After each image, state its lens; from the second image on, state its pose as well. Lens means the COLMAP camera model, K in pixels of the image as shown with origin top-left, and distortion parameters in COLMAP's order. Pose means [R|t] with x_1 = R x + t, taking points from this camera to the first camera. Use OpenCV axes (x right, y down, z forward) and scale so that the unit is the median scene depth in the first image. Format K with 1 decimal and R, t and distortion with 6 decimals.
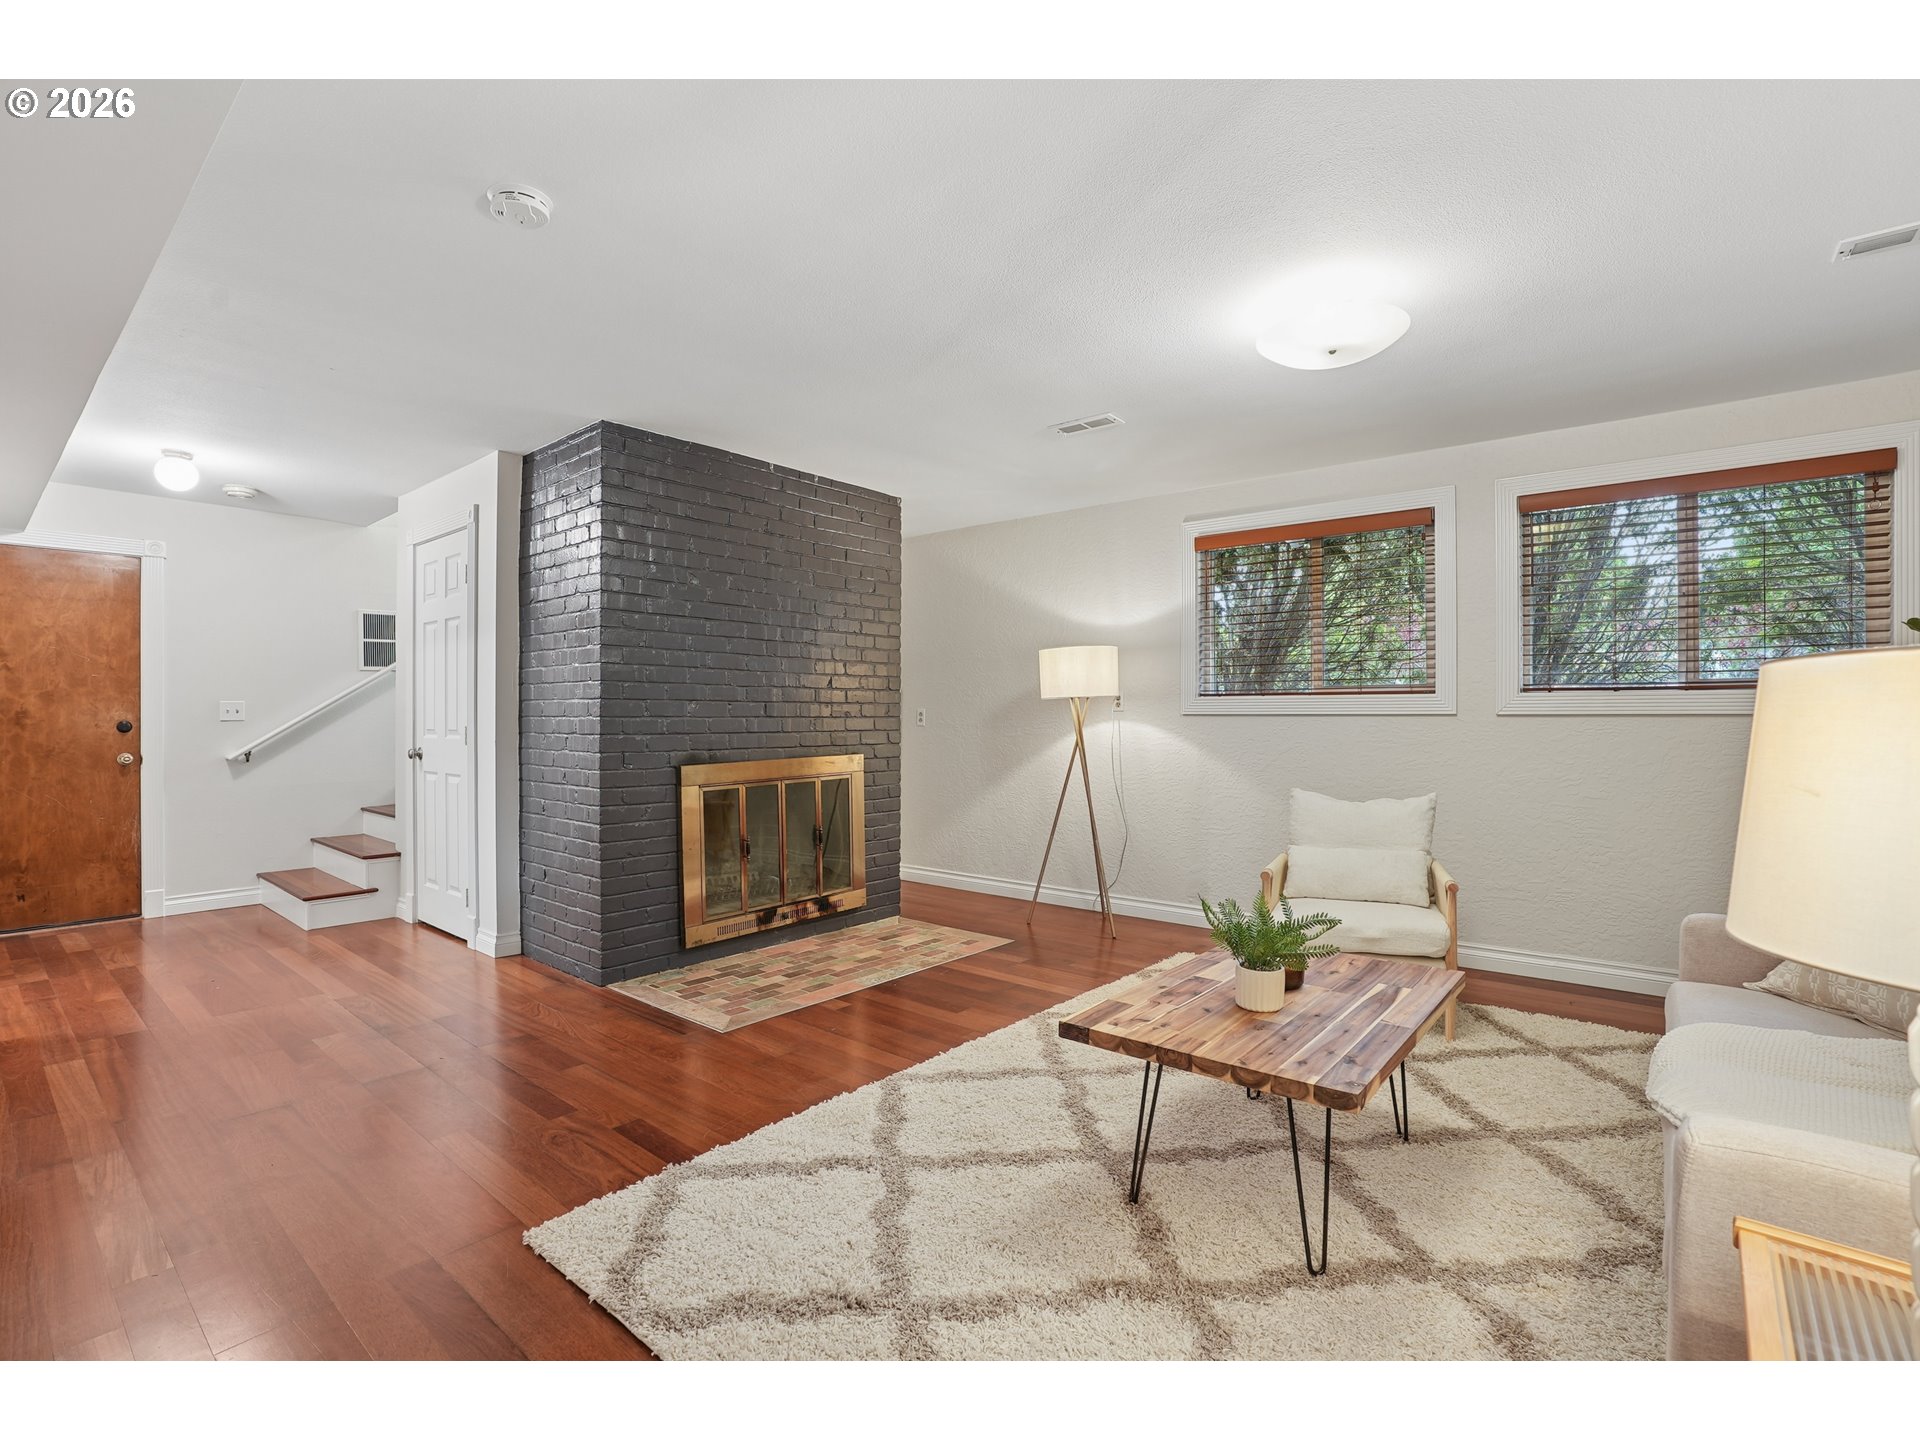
lens RADIAL K [[893.8, 0, 961.7], [0, 893.8, 705.3], [0, 0, 1]] dist [-0.069207, 0.027526]
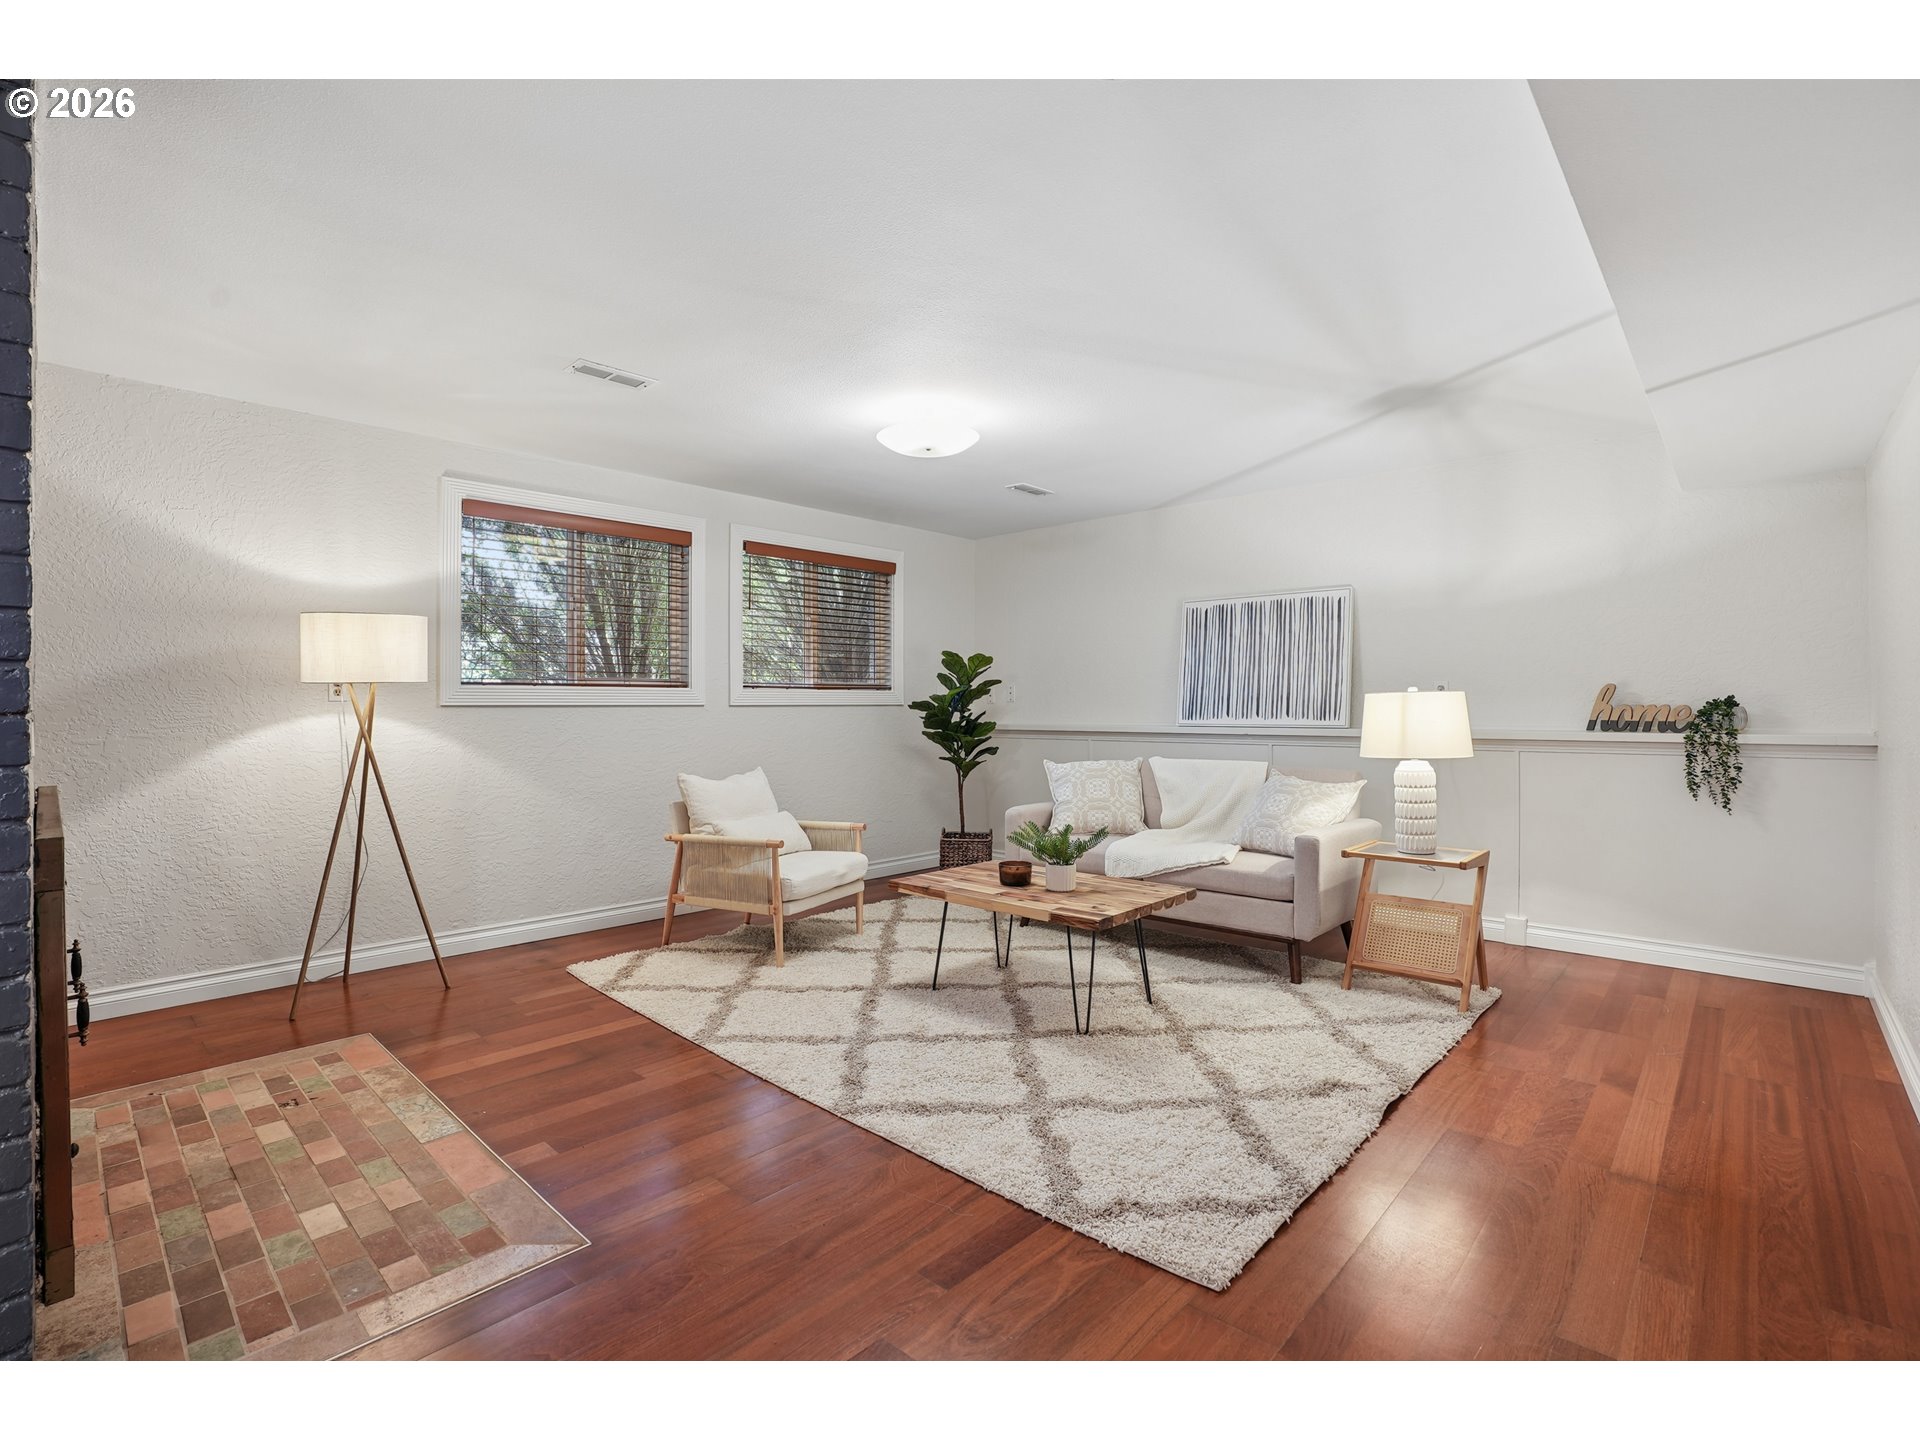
lens RADIAL K [[893.8, 0, 961.7], [0, 893.8, 705.3], [0, 0, 1]] dist [-0.069207, 0.027526]
pose [[0.056409, -0.004638, 0.998397, -0.685888], [-0.011673, 0.999918, 0.005305, -0.000221], [-0.998340, -0.011953, 0.056350, 0.586939]]
